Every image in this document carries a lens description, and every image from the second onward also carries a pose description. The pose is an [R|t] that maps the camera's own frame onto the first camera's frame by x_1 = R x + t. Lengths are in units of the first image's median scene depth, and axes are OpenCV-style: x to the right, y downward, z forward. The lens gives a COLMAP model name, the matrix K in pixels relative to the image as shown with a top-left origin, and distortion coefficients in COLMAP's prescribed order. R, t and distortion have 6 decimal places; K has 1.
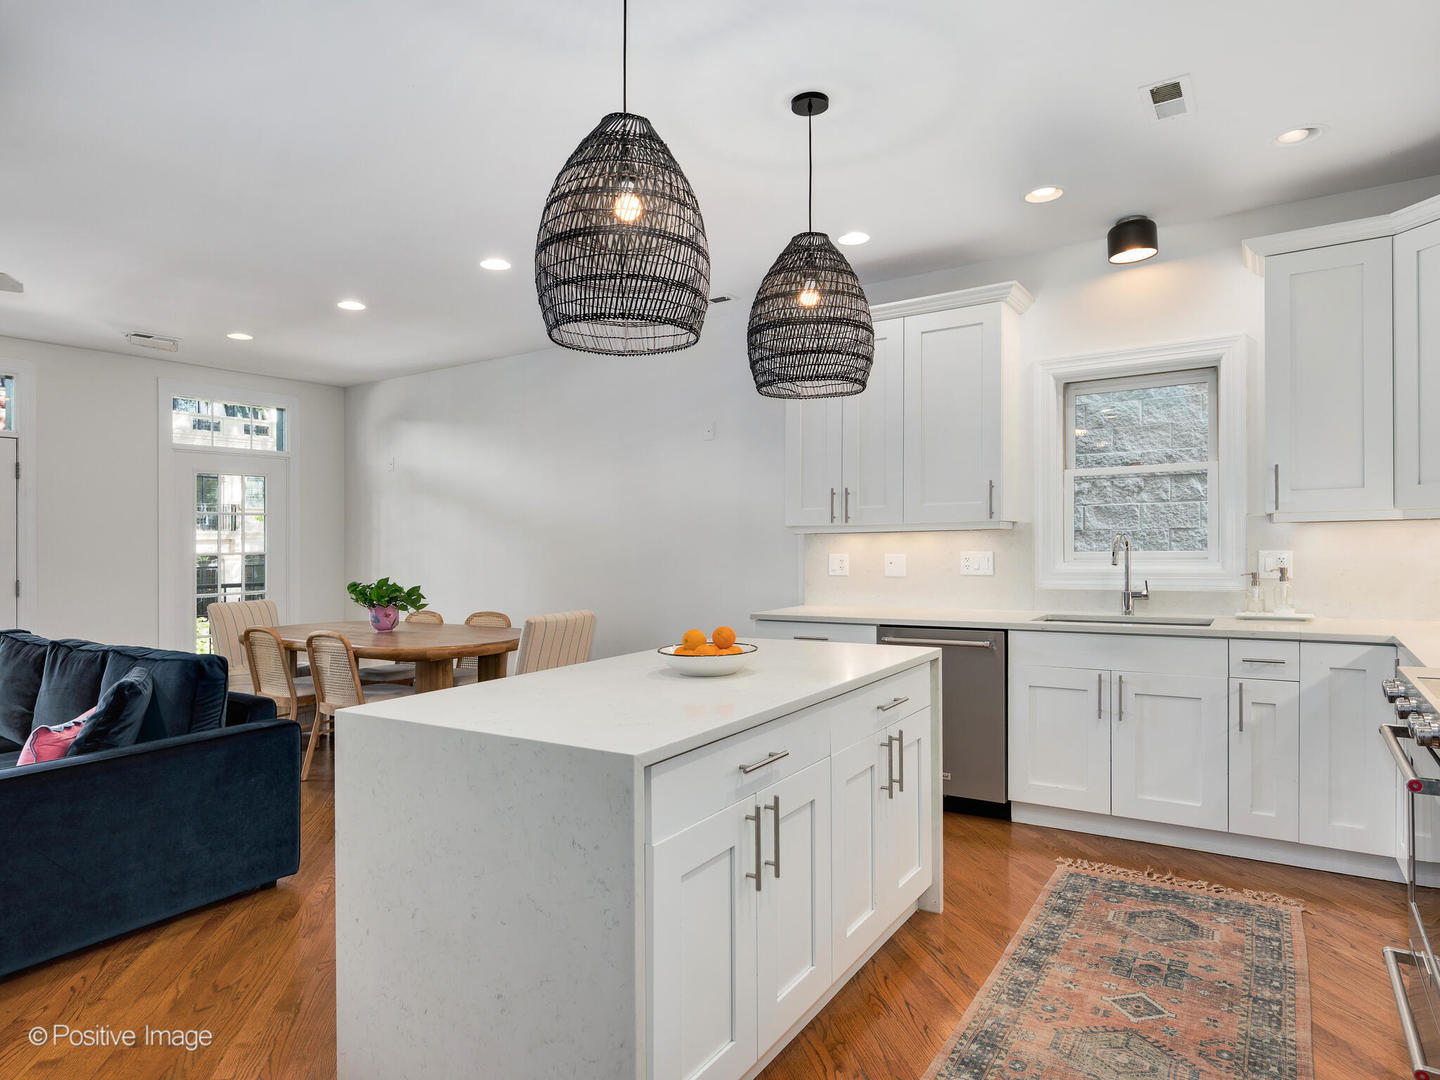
lens RADIAL K [[847.3, 0, 714.0], [0, 847.3, 555.2], [0, 0, 1]] dist [0.008267, 0.000488]
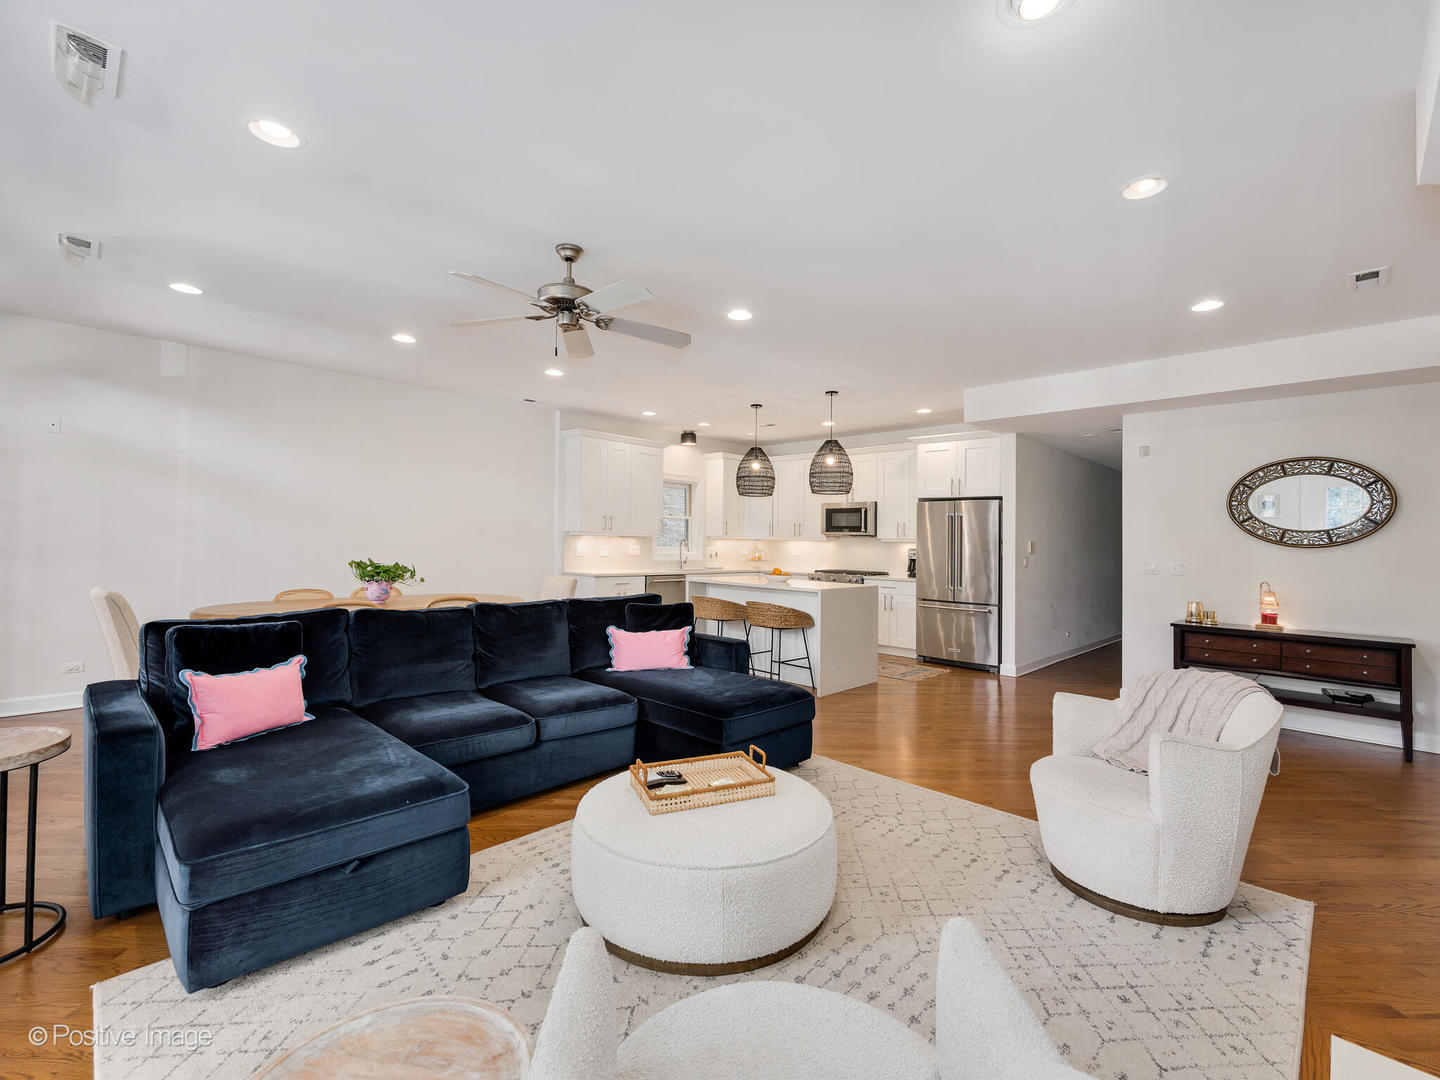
lens RADIAL K [[644.1, 0, 724.9], [0, 644.1, 528.5], [0, 0, 1]] dist [-0.005562, 0.000341]
pose [[0.195570, 0.044306, 0.979688, -2.042379], [-0.009448, 0.999018, -0.043295, 0.033093], [-0.980644, -0.000789, 0.195797, 0.569139]]
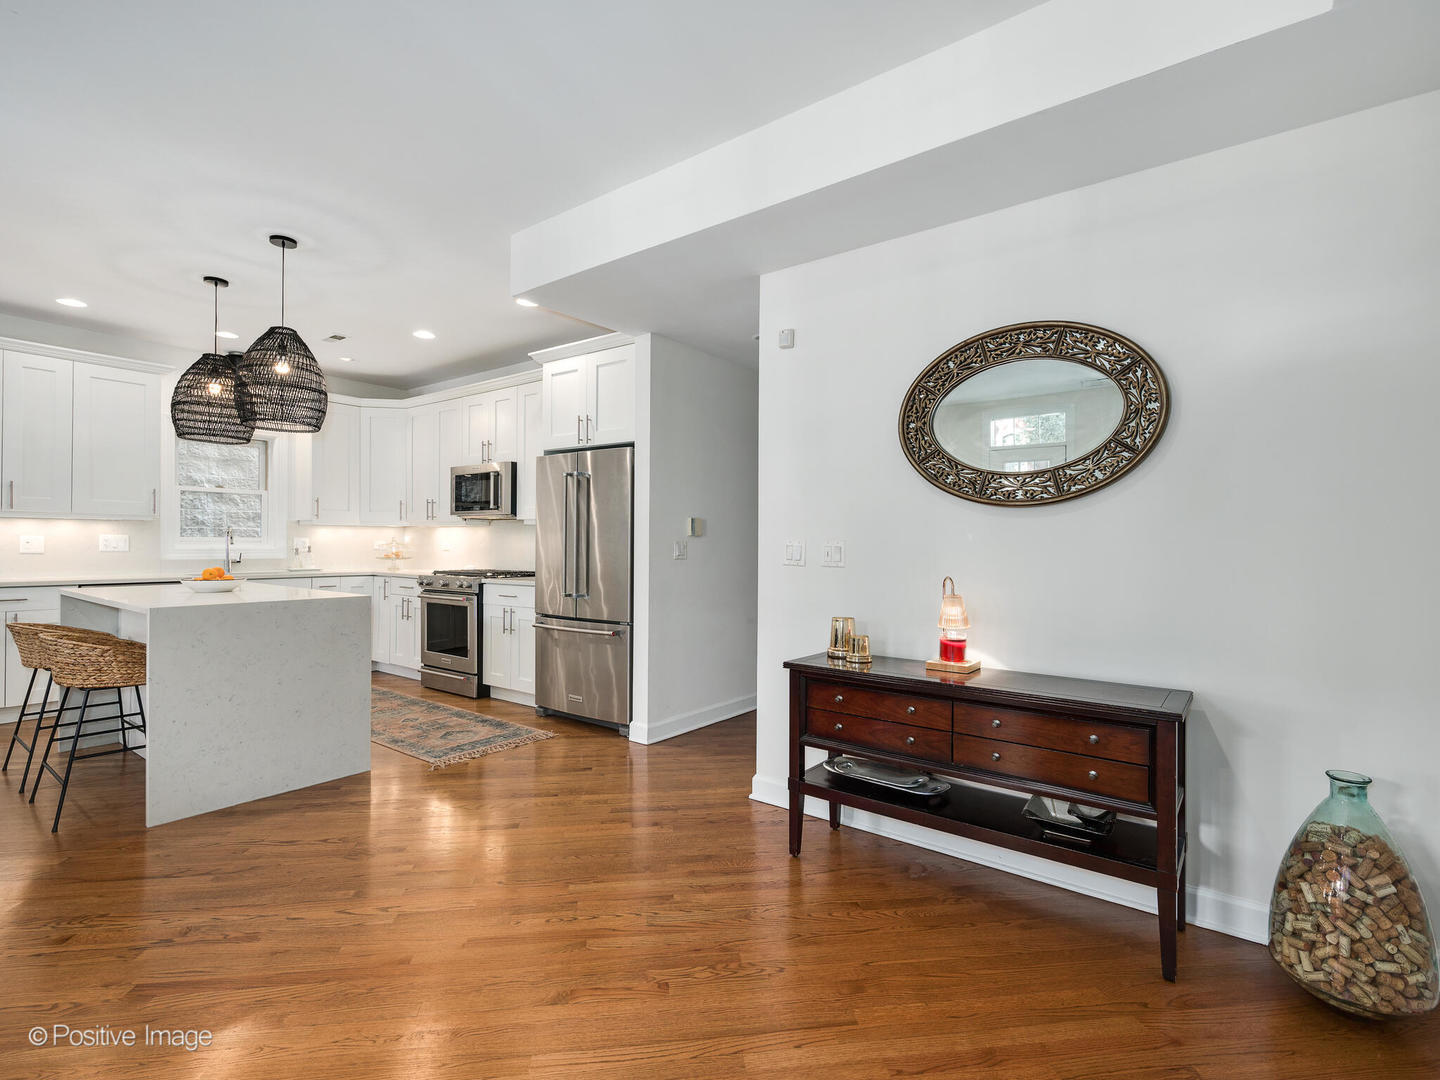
lens RADIAL K [[693.8, 0, 730.4], [0, 693.8, 540.0], [0, 0, 1]] dist [-0.000822, 0.000197]
pose [[0.058431, 0.025388, 0.997969, -1.152399], [0.006155, 0.999648, -0.025791, 0.058206], [-0.998272, 0.007649, 0.058255, -0.164452]]
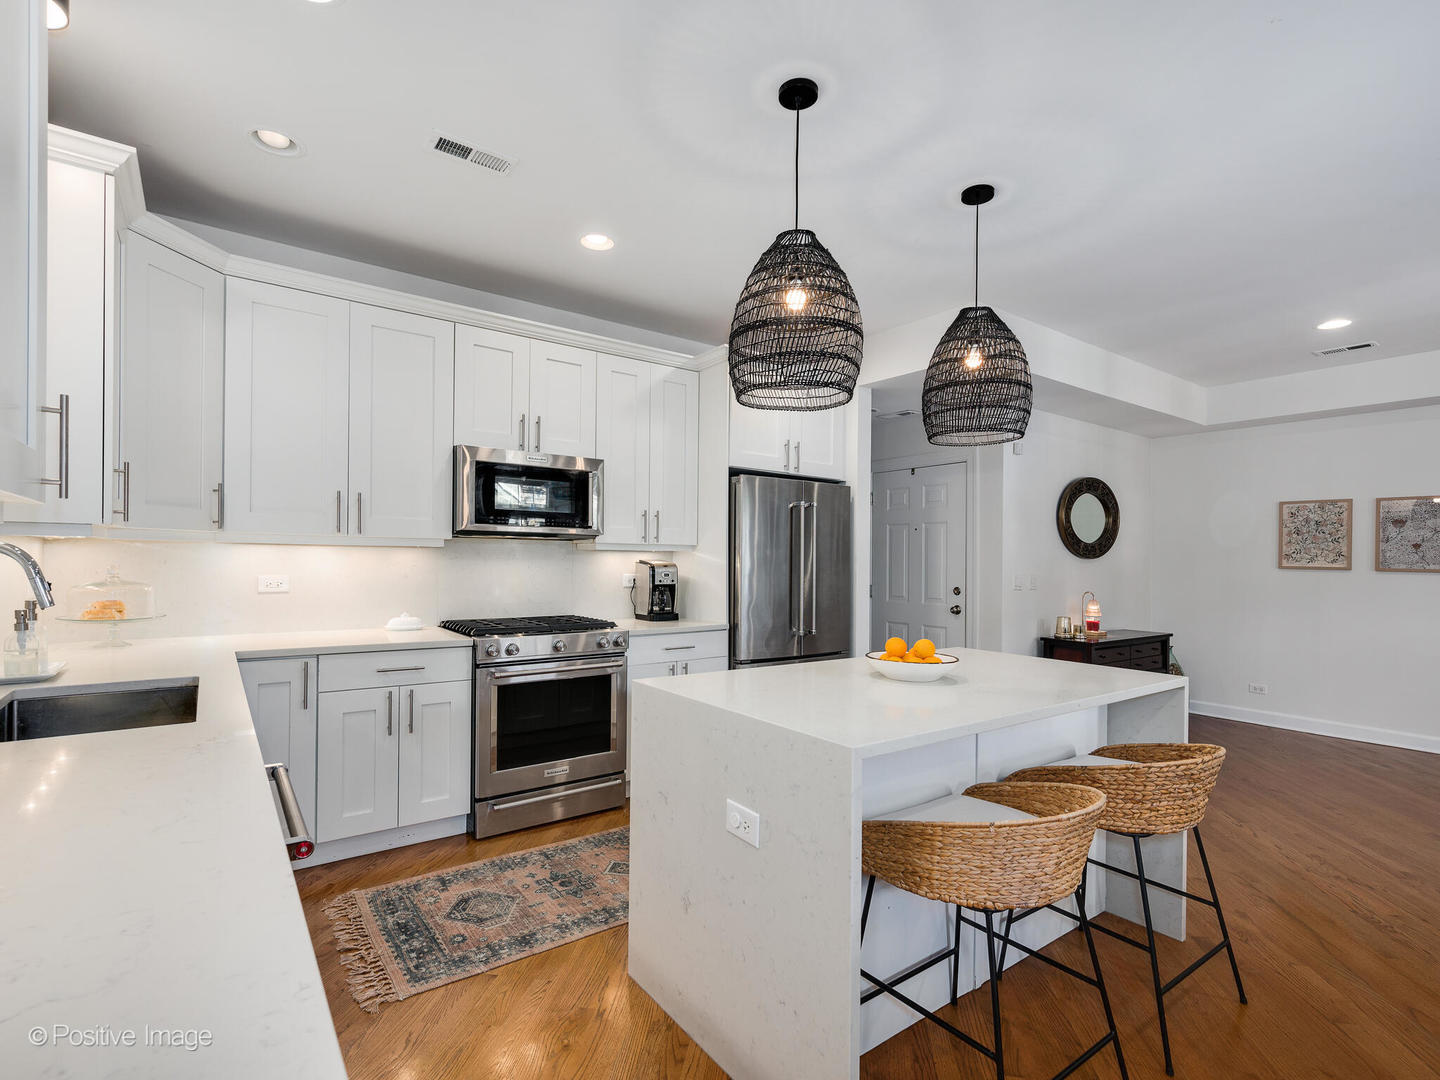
lens RADIAL K [[693.8, 0, 730.4], [0, 693.8, 540.0], [0, 0, 1]] dist [-0.000822, 0.000197]
pose [[-0.939882, 0.009559, 0.341365, -0.084428], [0.006022, 0.999917, -0.011419, -0.031294], [-0.341446, -0.008677, -0.939861, 1.546510]]
